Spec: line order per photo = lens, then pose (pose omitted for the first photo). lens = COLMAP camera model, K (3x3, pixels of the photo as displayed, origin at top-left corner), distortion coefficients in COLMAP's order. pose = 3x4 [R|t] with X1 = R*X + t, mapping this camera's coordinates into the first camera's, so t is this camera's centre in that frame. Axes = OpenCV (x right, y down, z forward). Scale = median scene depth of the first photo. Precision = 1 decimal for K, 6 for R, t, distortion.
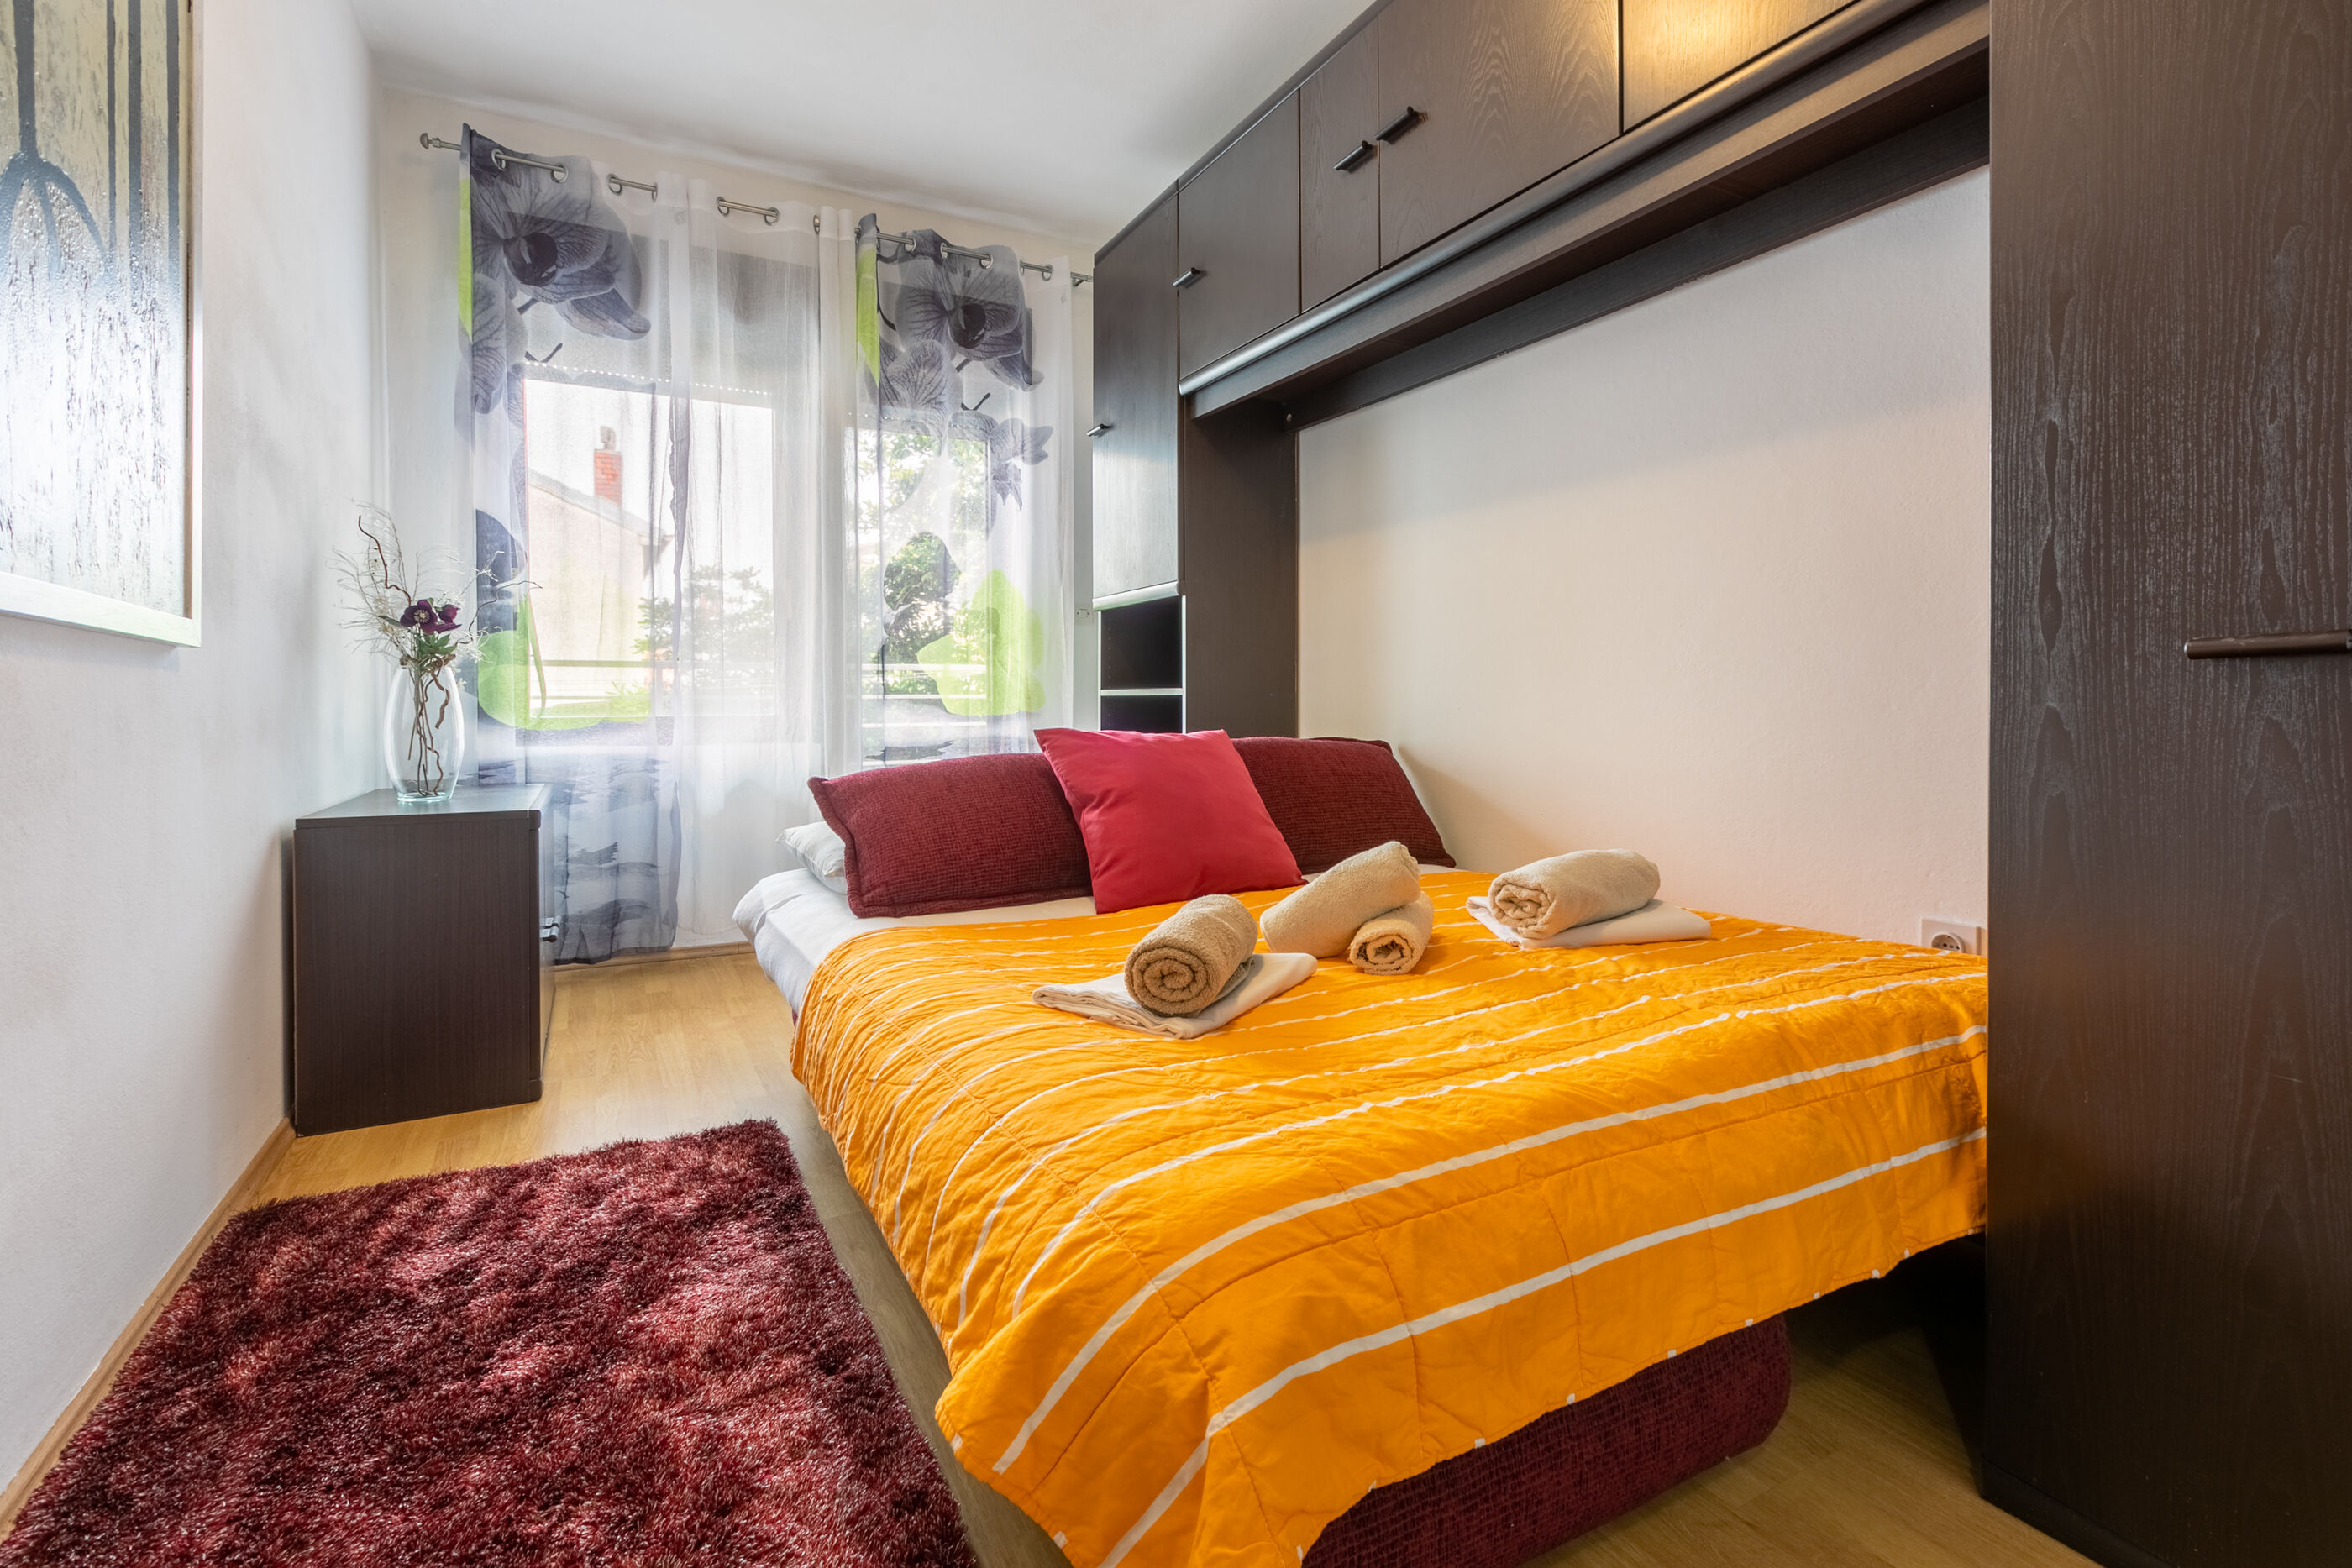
lens RADIAL K [[1060.2, 0, 1160.3], [0, 1060.2, 711.7], [0, 0, 1]] dist [0.003087, -0.001225]
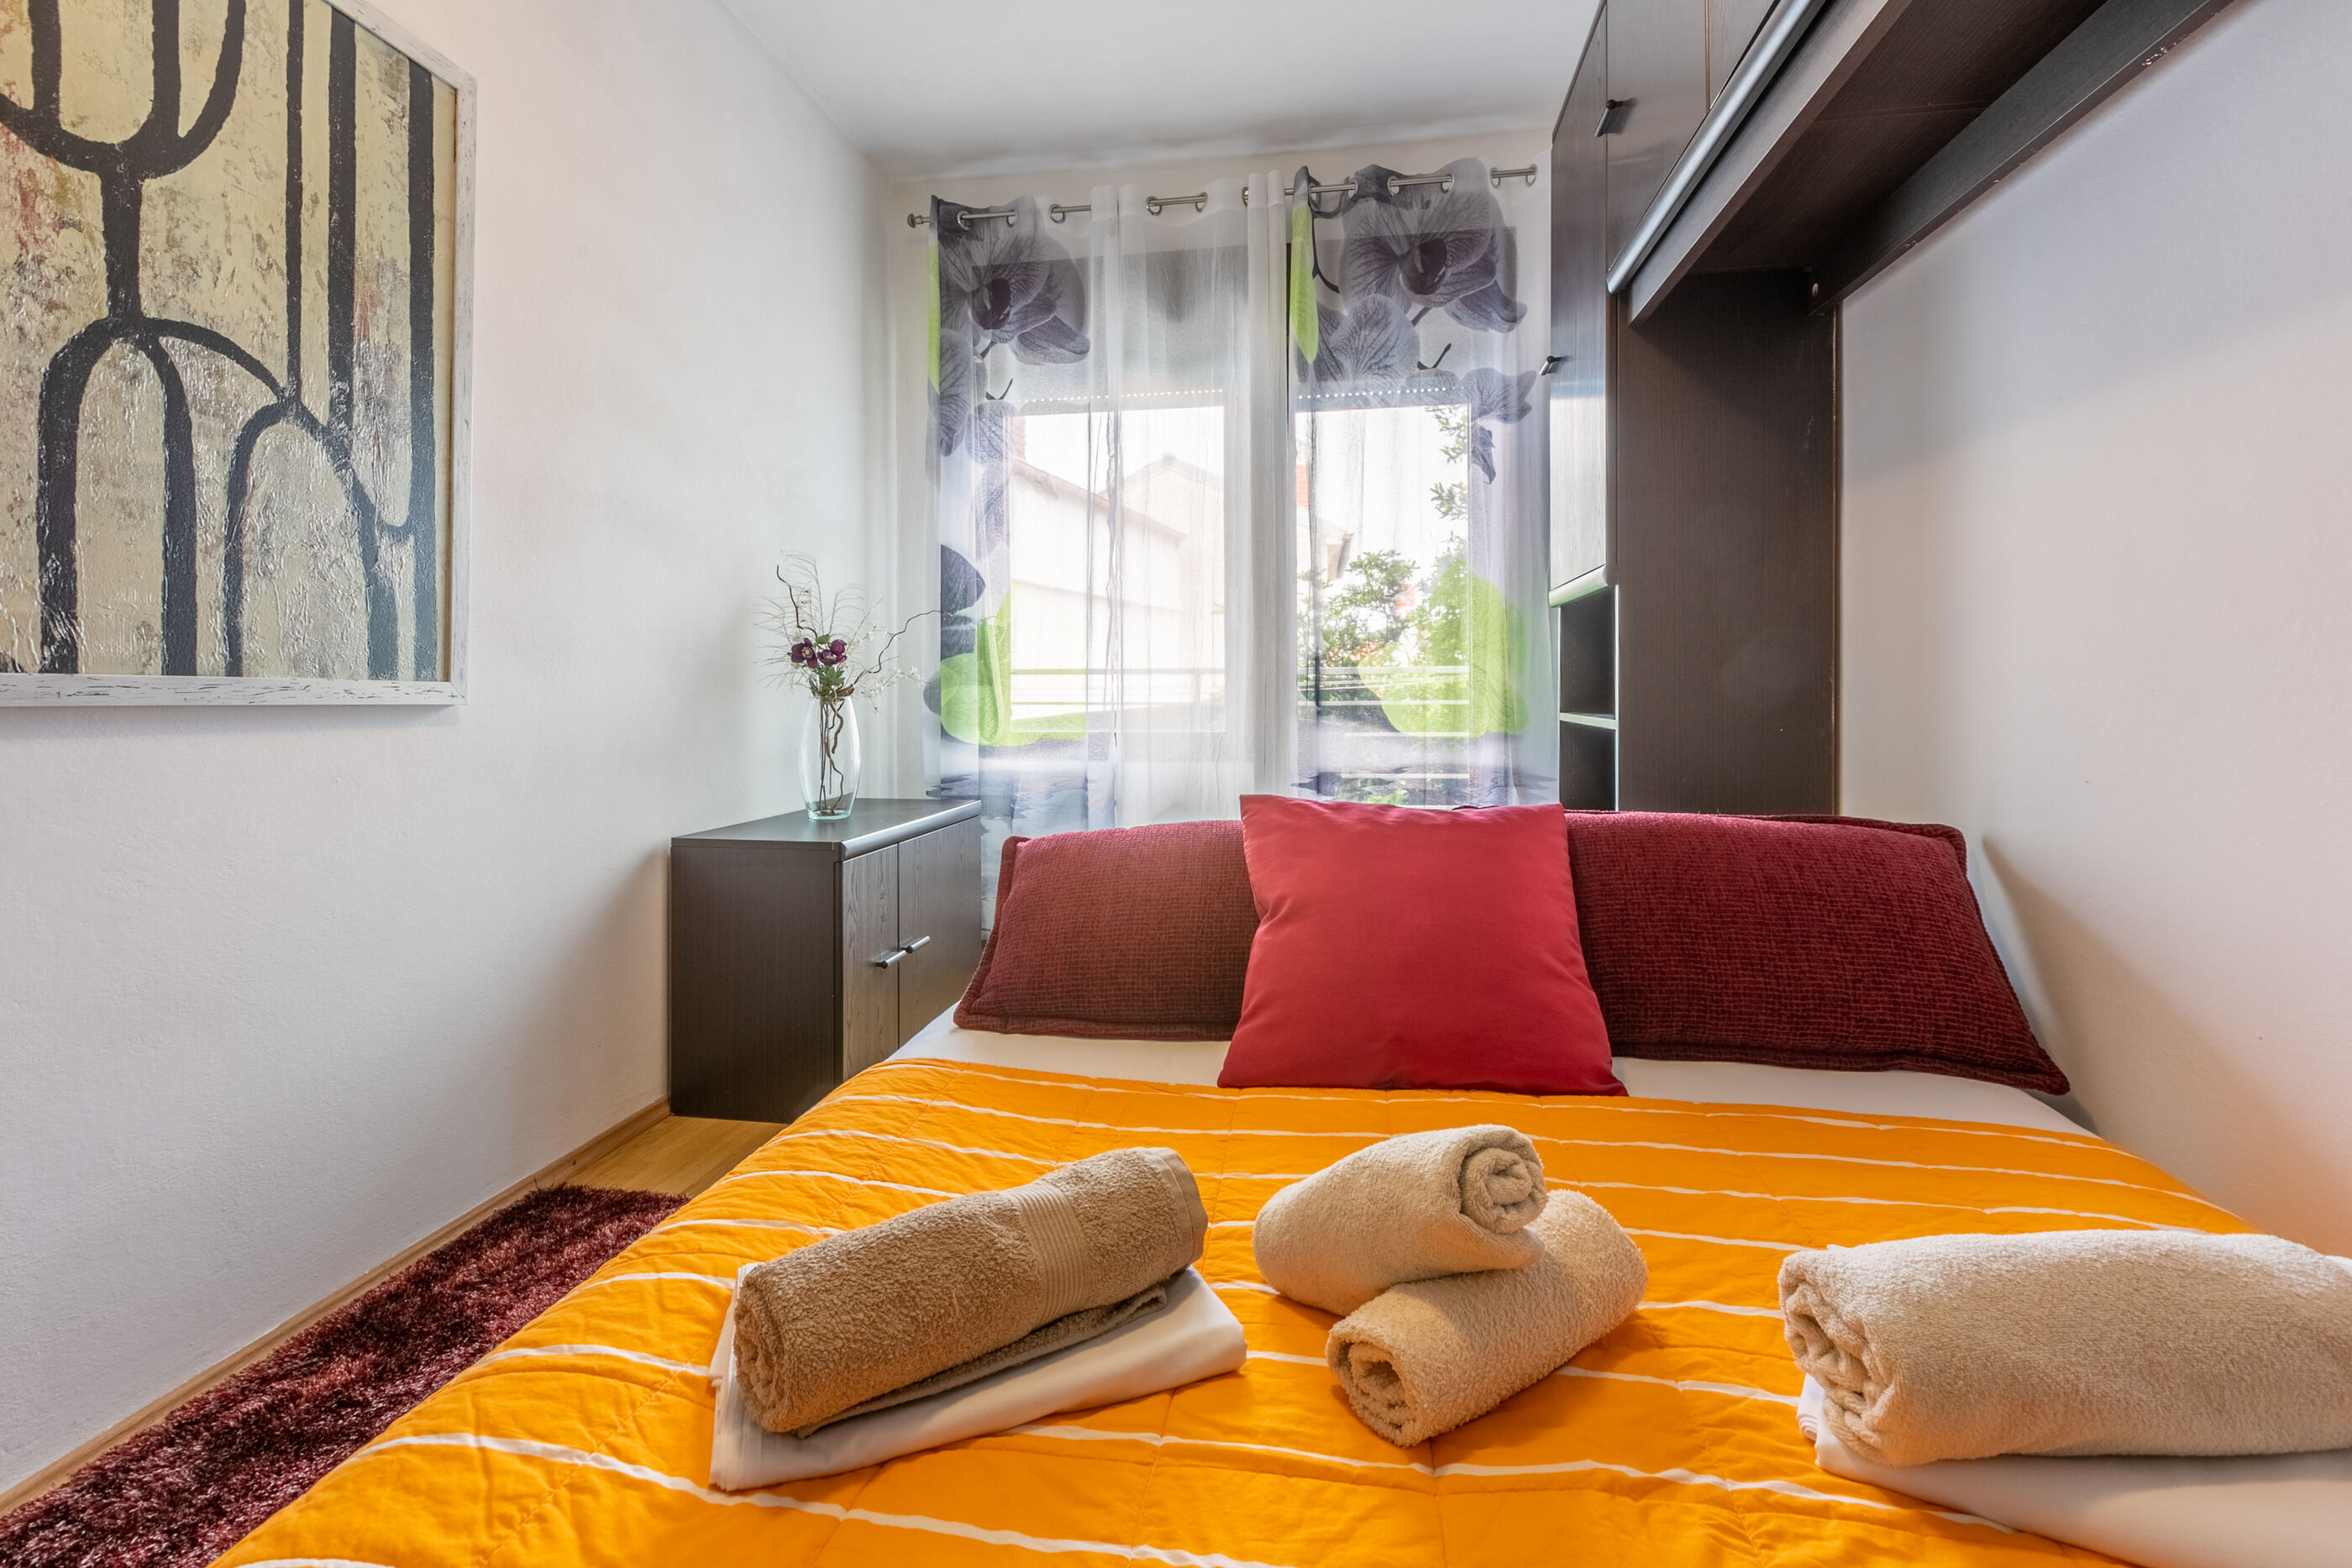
lens RADIAL K [[1060.2, 0, 1170.8], [0, 1060.2, 687.1], [0, 0, 1]] dist [0.003087, -0.001225]
pose [[0.790449, -0.000796, -0.612527, 0.201105], [-0.002865, 0.999983, -0.004996, -0.036803], [0.612521, 0.005704, 0.790434, 0.266370]]
